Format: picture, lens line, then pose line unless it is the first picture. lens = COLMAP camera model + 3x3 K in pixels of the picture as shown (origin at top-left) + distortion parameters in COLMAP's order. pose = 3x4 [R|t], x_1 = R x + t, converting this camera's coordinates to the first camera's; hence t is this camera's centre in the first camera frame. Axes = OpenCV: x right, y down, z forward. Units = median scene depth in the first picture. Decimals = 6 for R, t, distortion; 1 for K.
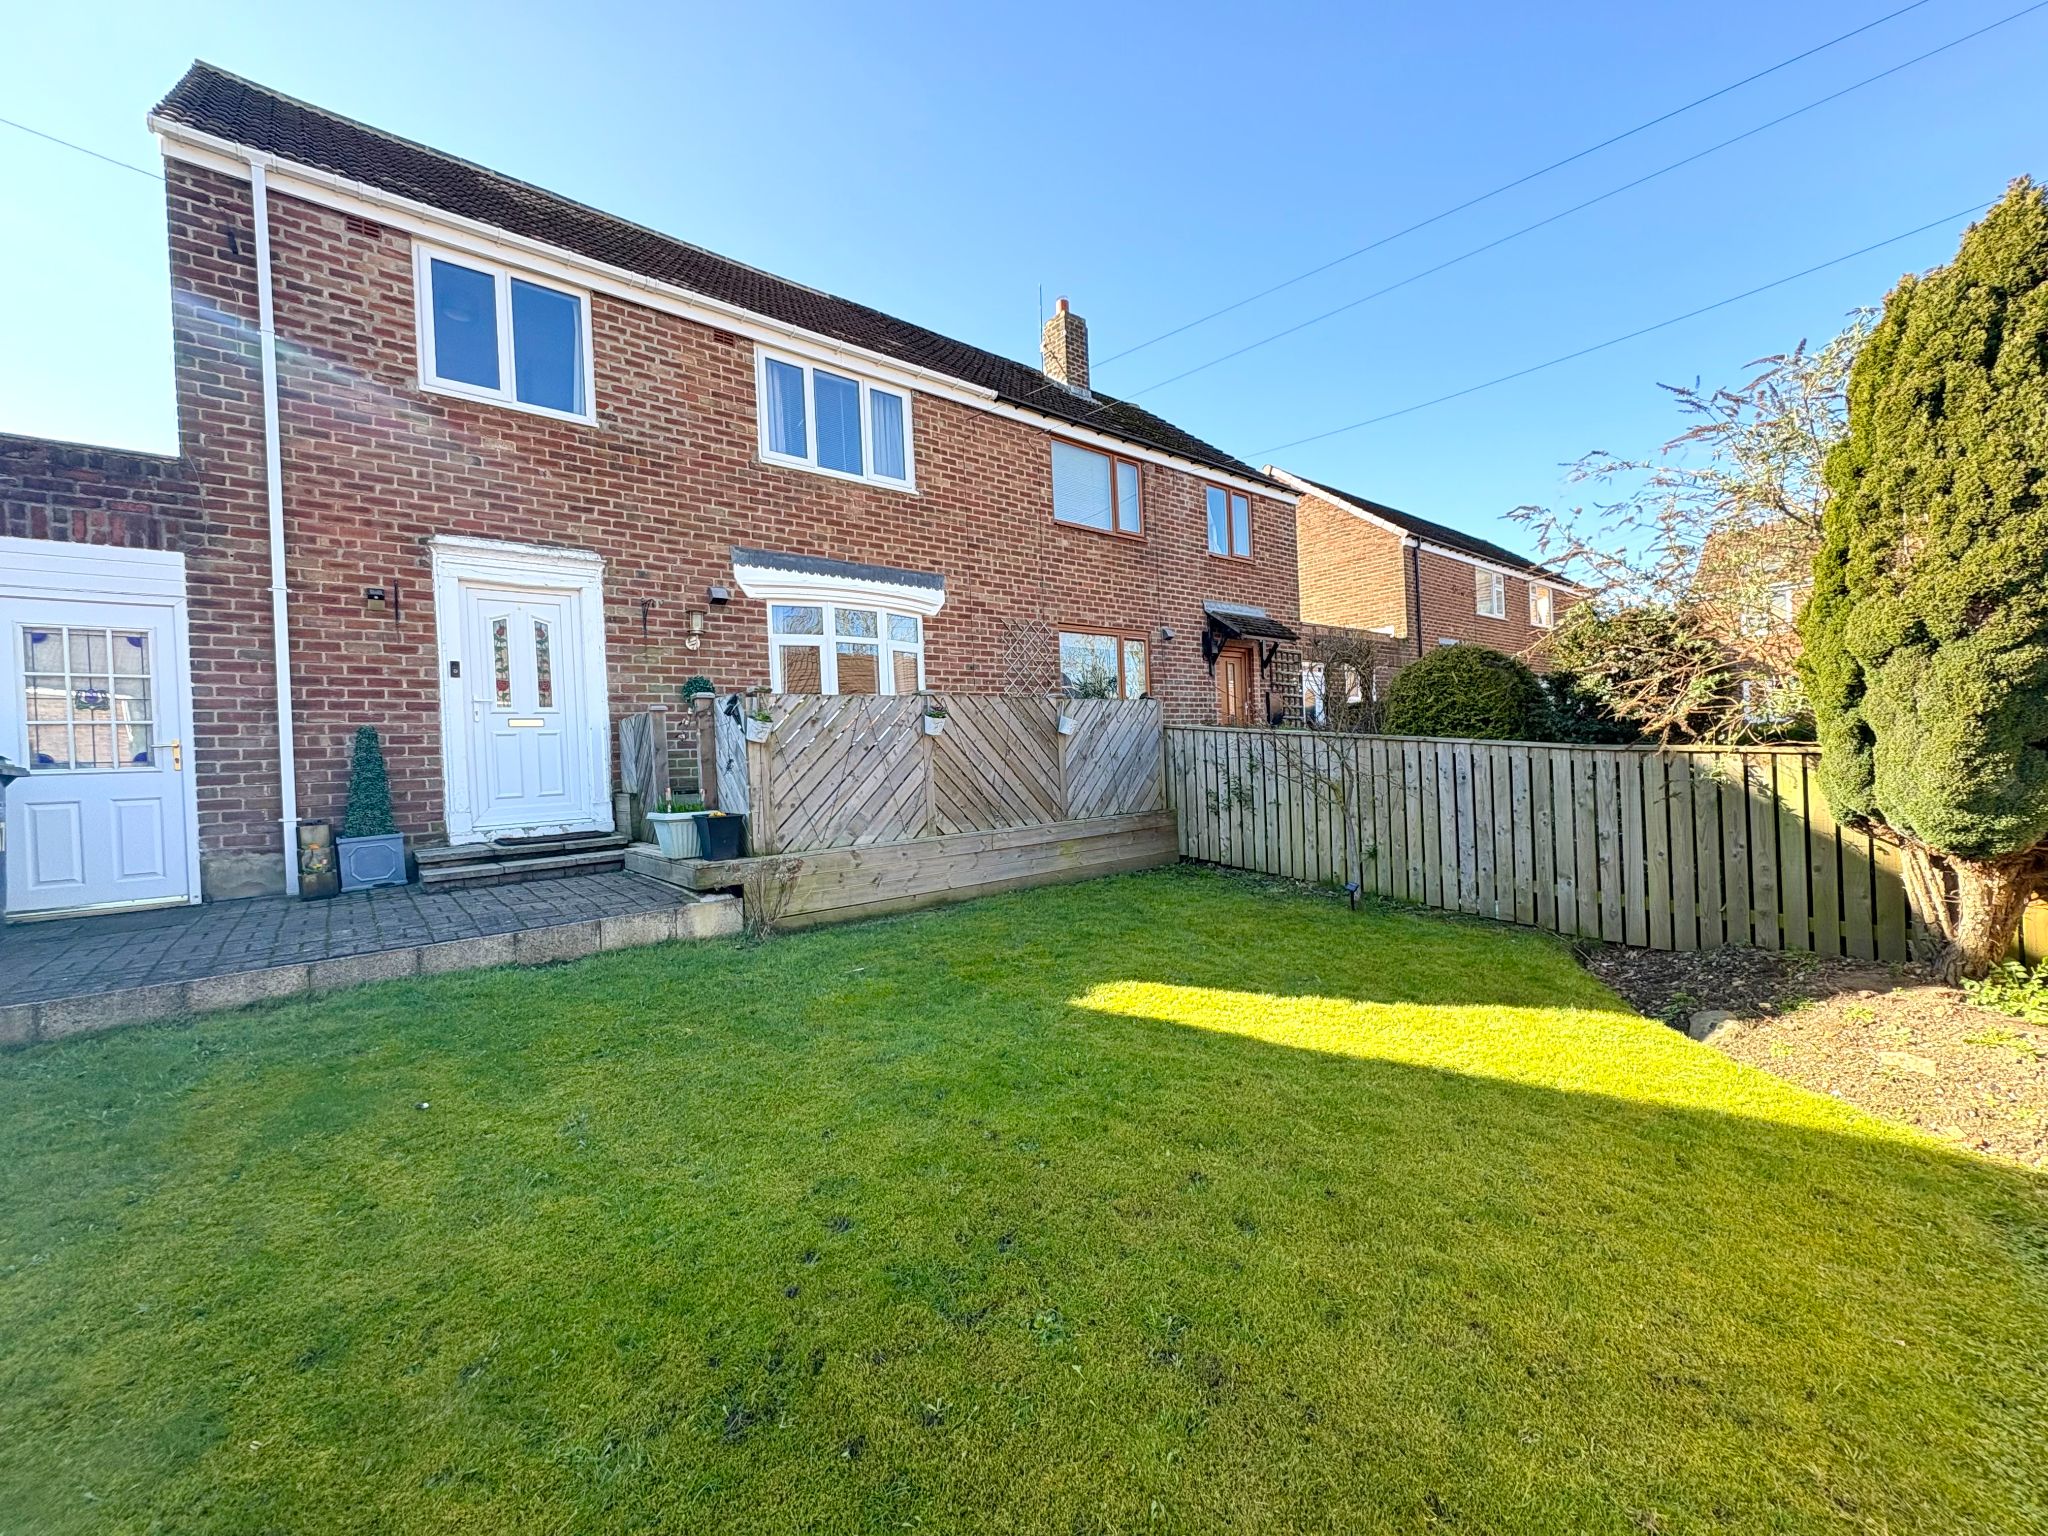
lens RADIAL K [[816.8, 0, 1028.2], [0, 816.8, 765.6], [0, 0, 1]] dist [0.001601, -0.000058]
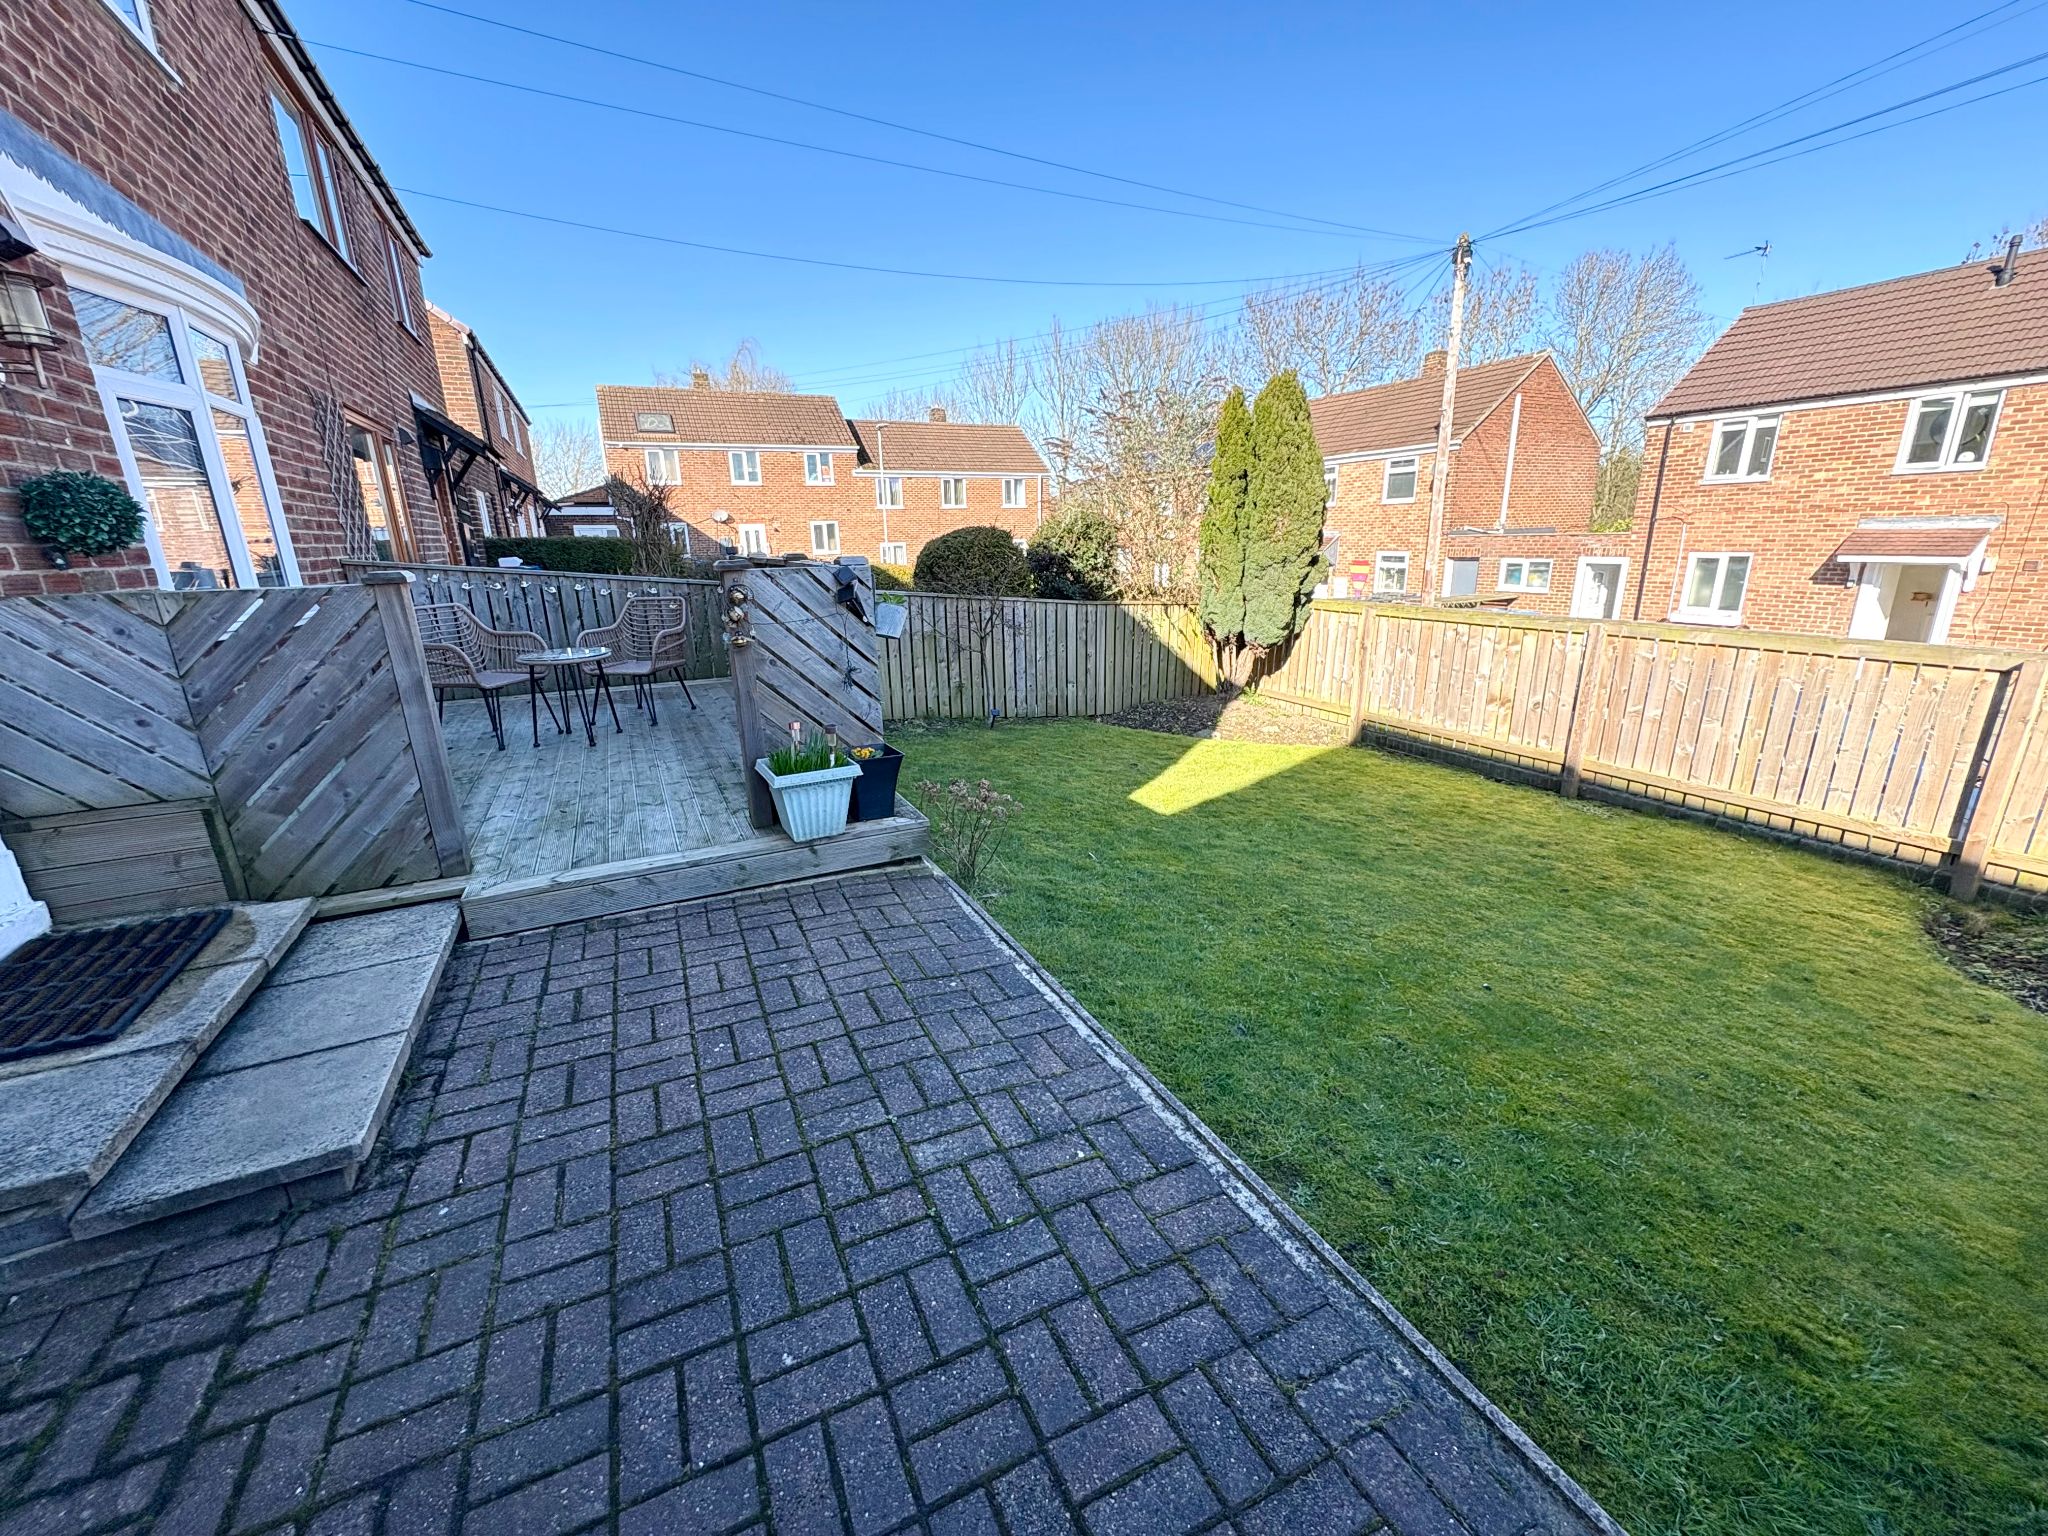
lens RADIAL K [[816.8, 0, 1032.2], [0, 816.8, 768.6], [0, 0, 1]] dist [0.001601, -0.000058]
pose [[0.230680, -0.229604, 0.945552, -0.938455], [0.018570, 0.972623, 0.231647, -0.077109], [-0.972852, -0.035877, 0.228629, 0.670852]]
